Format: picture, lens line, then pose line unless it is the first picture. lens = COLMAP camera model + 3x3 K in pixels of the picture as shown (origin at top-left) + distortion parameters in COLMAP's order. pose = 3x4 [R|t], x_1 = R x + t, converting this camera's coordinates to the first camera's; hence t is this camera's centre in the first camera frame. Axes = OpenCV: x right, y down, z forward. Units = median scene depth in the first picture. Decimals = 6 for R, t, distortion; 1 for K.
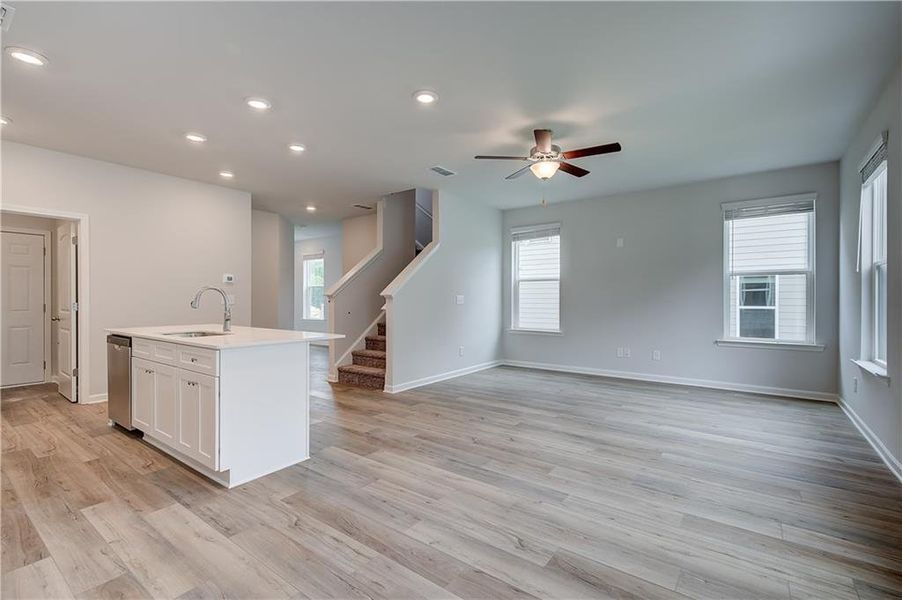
lens RADIAL K [[403.0, 0, 454.8], [0, 403.0, 299.4], [0, 0, 1]] dist [0.007415, -0.000362]
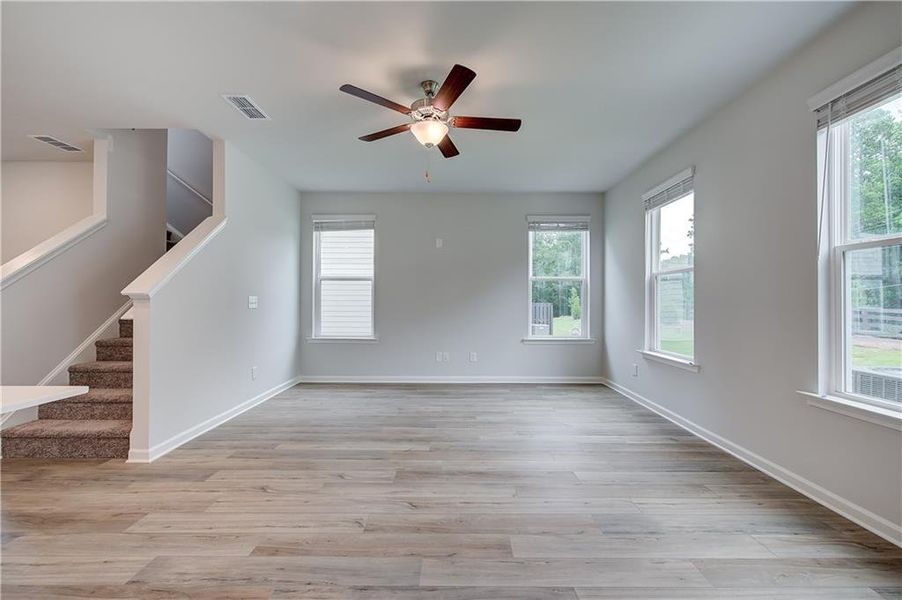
lens RADIAL K [[383.3, 0, 452.2], [0, 383.3, 298.6], [0, 0, 1]] dist [0.001294, -0.000629]
pose [[0.805613, 0.006173, 0.592410, -0.172800], [-0.001280, 0.999962, -0.008678, 0.000315], [-0.592441, 0.006233, 0.805590, 0.383324]]
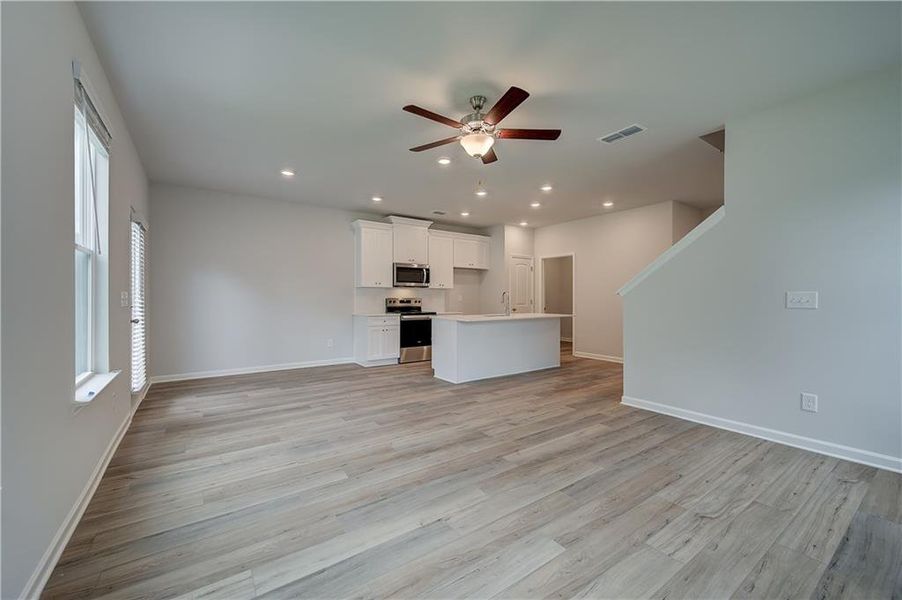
lens RADIAL K [[361.0, 0, 453.1], [0, 361.0, 299.5], [0, 0, 1]] dist [-0.001958, 0.000389]
pose [[-0.313481, 0.003255, -0.949589, 0.955868], [-0.004388, 0.999978, 0.004876, 0.000089], [0.949584, 0.005696, -0.313460, 1.183650]]
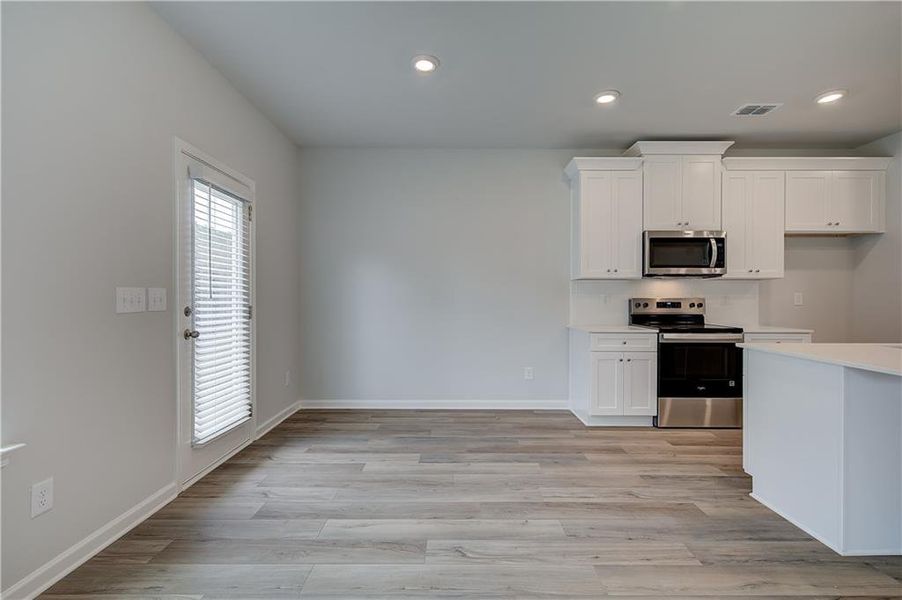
lens RADIAL K [[403.0, 0, 454.7], [0, 403.0, 299.6], [0, 0, 1]] dist [0.007415, -0.000362]
pose [[-0.804220, 0.001185, -0.594331, 0.380224], [-0.003282, 0.999974, 0.006434, 0.001189], [0.594323, 0.007125, -0.804195, 0.900332]]
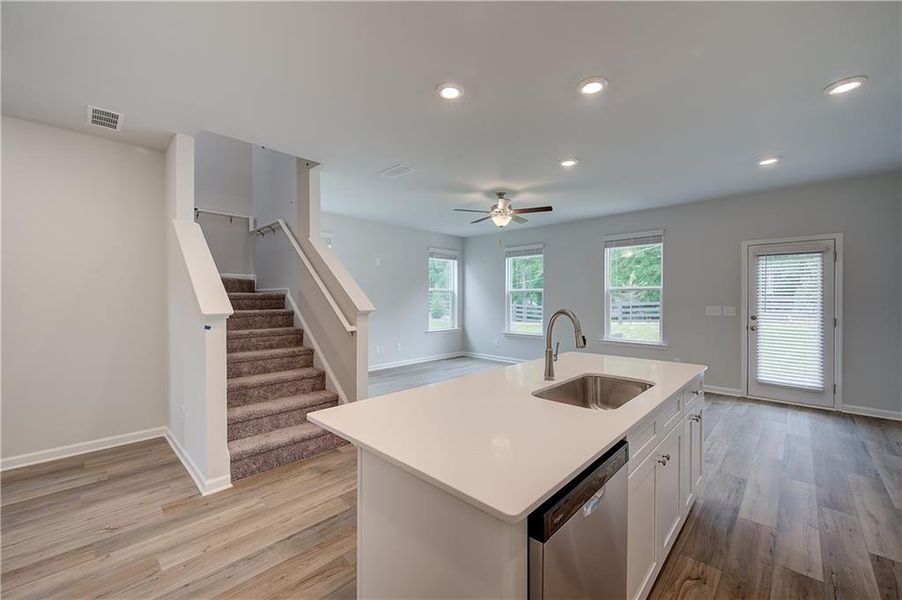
lens RADIAL K [[361.0, 0, 445.2], [0, 361.0, 299.7], [0, 0, 1]] dist [-0.001958, 0.000389]
pose [[0.137127, -0.007082, 0.990528, -1.069948], [0.001981, 0.999974, 0.006875, -0.048003], [-0.990551, 0.001019, 0.137138, 1.012970]]
